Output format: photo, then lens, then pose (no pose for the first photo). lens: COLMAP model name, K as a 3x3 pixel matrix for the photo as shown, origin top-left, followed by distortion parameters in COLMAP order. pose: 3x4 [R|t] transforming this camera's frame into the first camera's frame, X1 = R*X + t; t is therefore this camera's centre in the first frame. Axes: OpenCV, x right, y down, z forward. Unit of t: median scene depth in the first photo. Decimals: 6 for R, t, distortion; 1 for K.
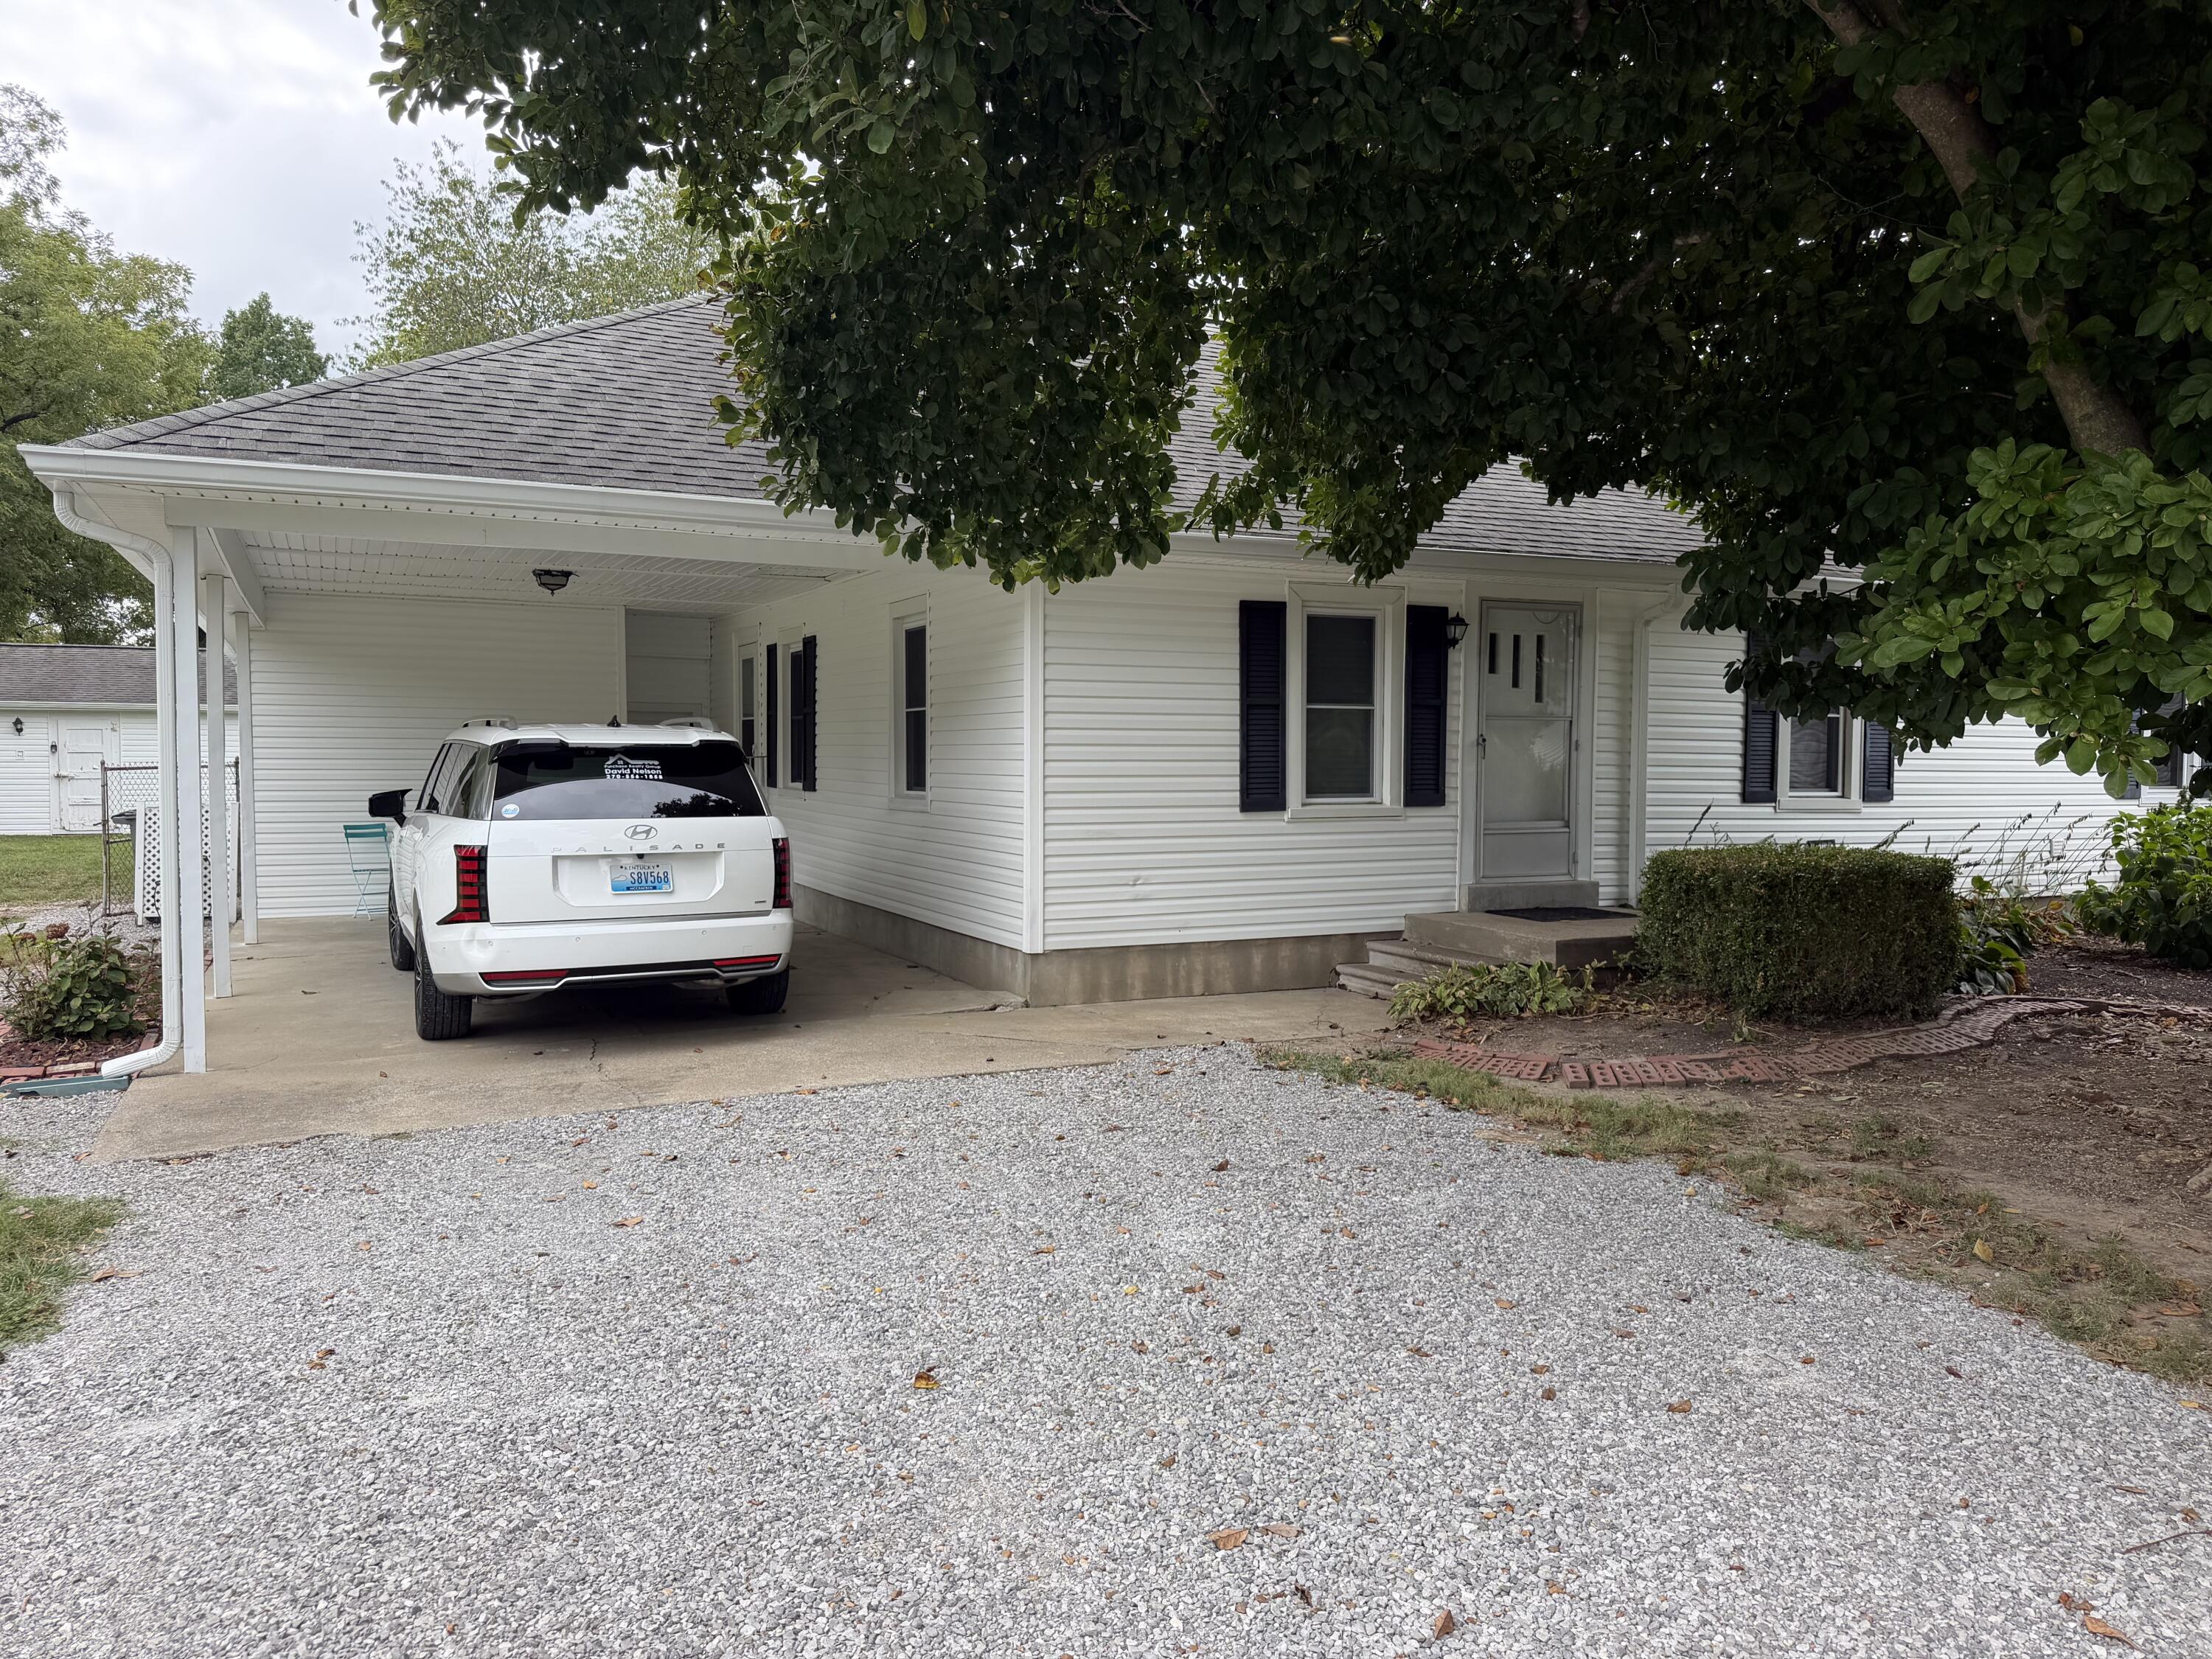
lens RADIAL K [[1561.1, 0, 1105.8], [0, 1561.1, 830.3], [0, 0, 1]] dist [0.045754, -0.000424]
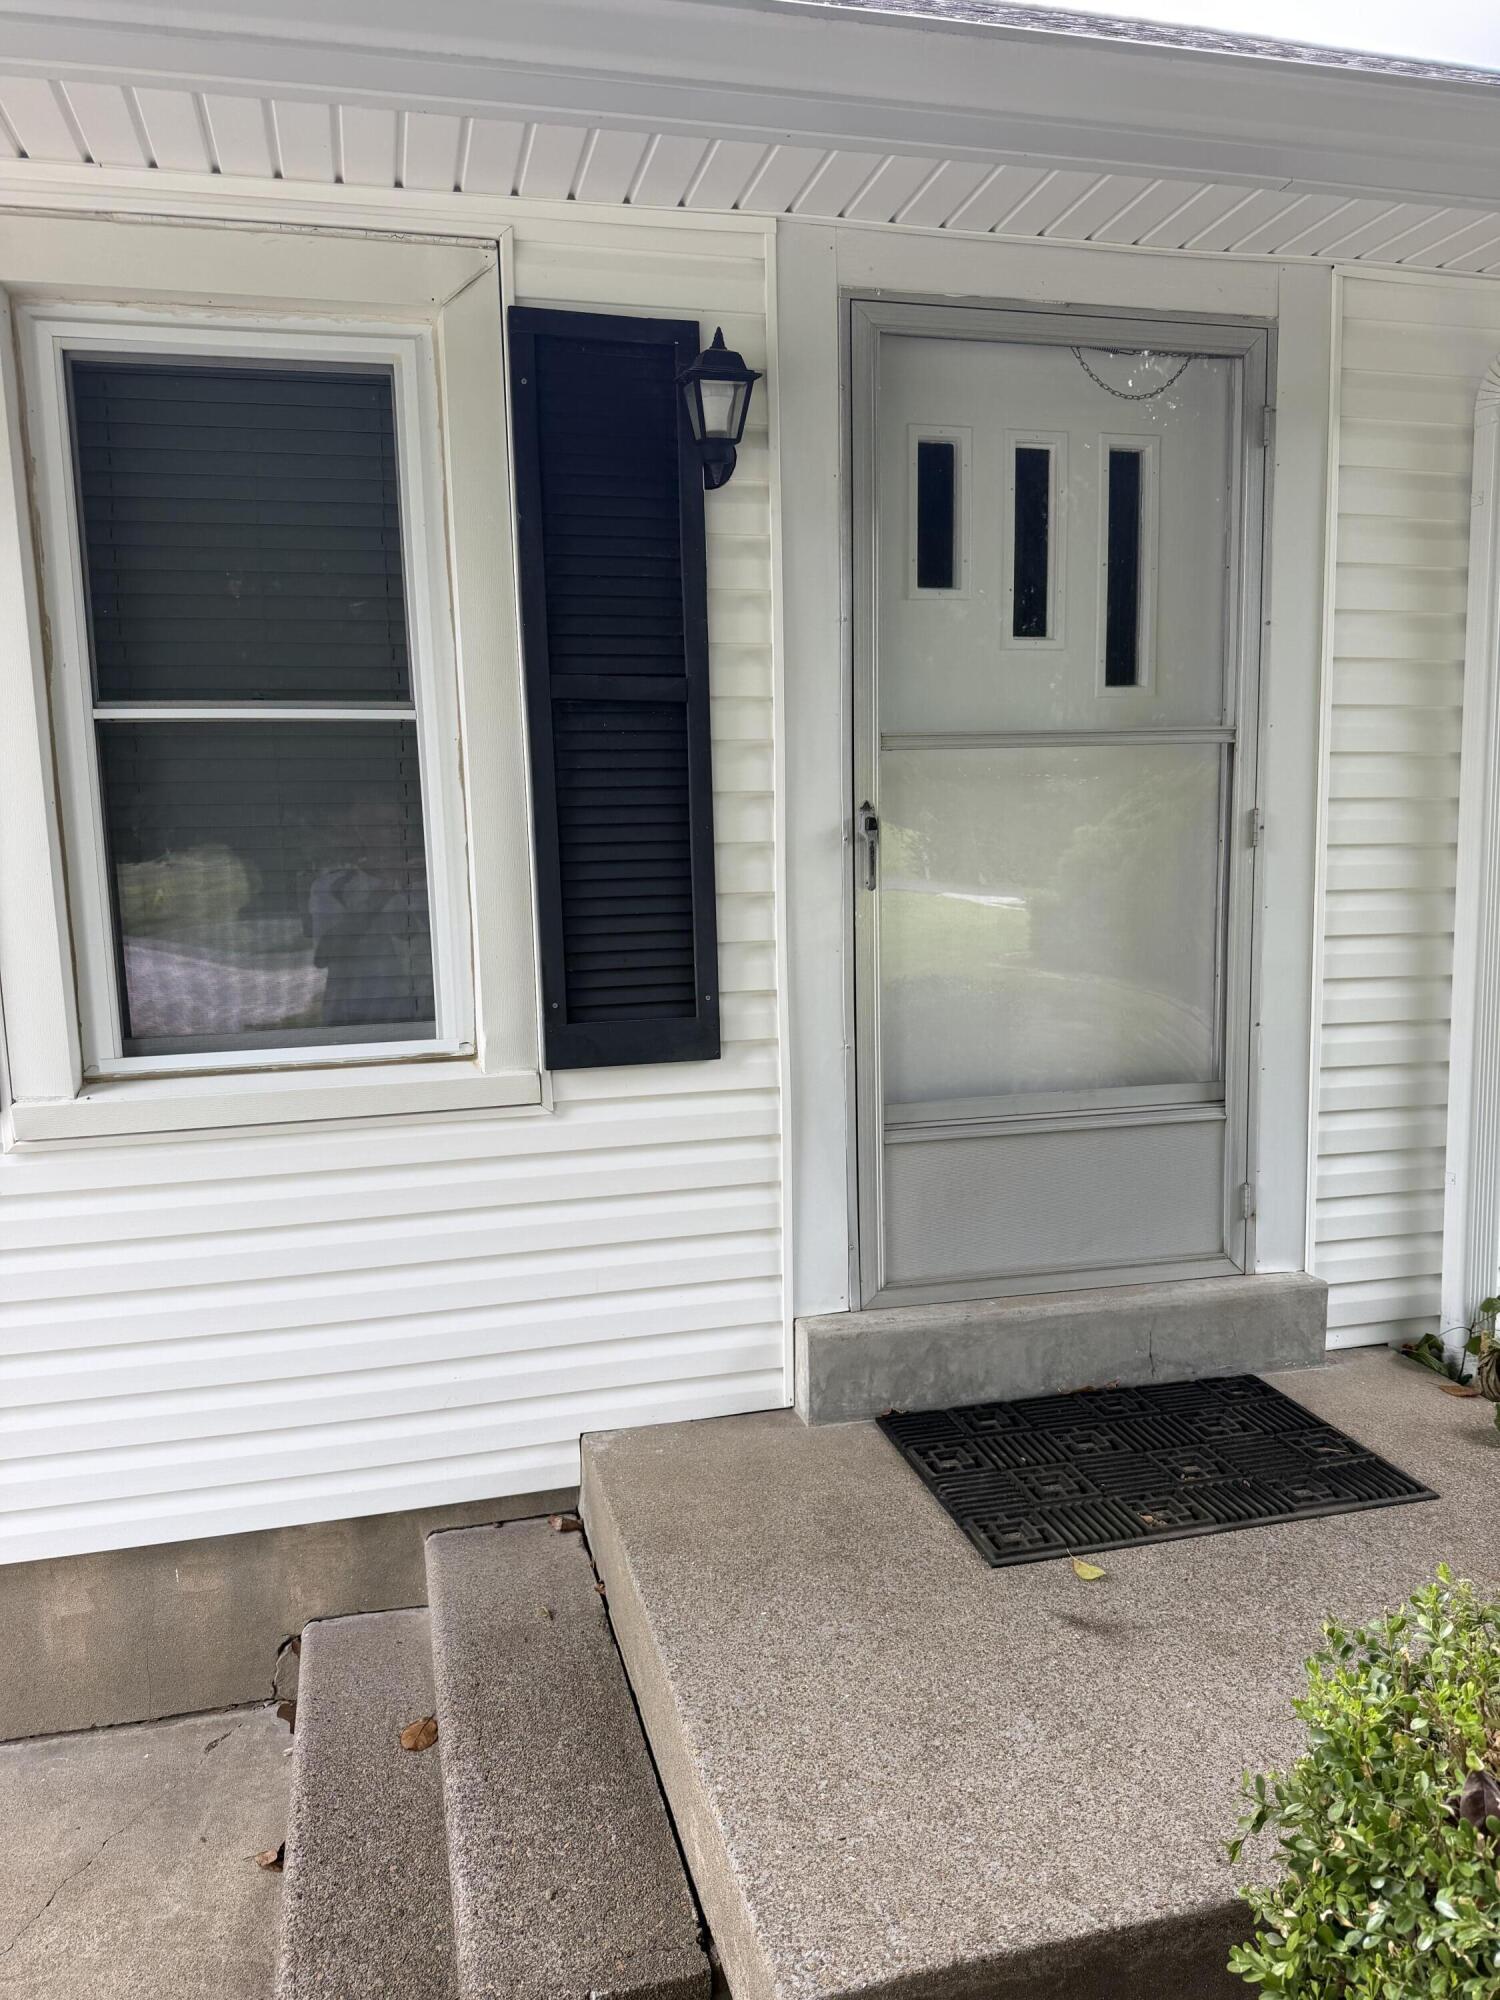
lens RADIAL K [[1411.5, 0, 750.1], [0, 1411.5, 998.1], [0, 0, 1]] dist [0.045754, -0.000424]
pose [[0.980660, -0.003932, -0.195679, 0.274287], [0.018014, 0.997368, 0.070234, -0.045040], [0.194888, -0.072400, 0.978150, 0.756268]]
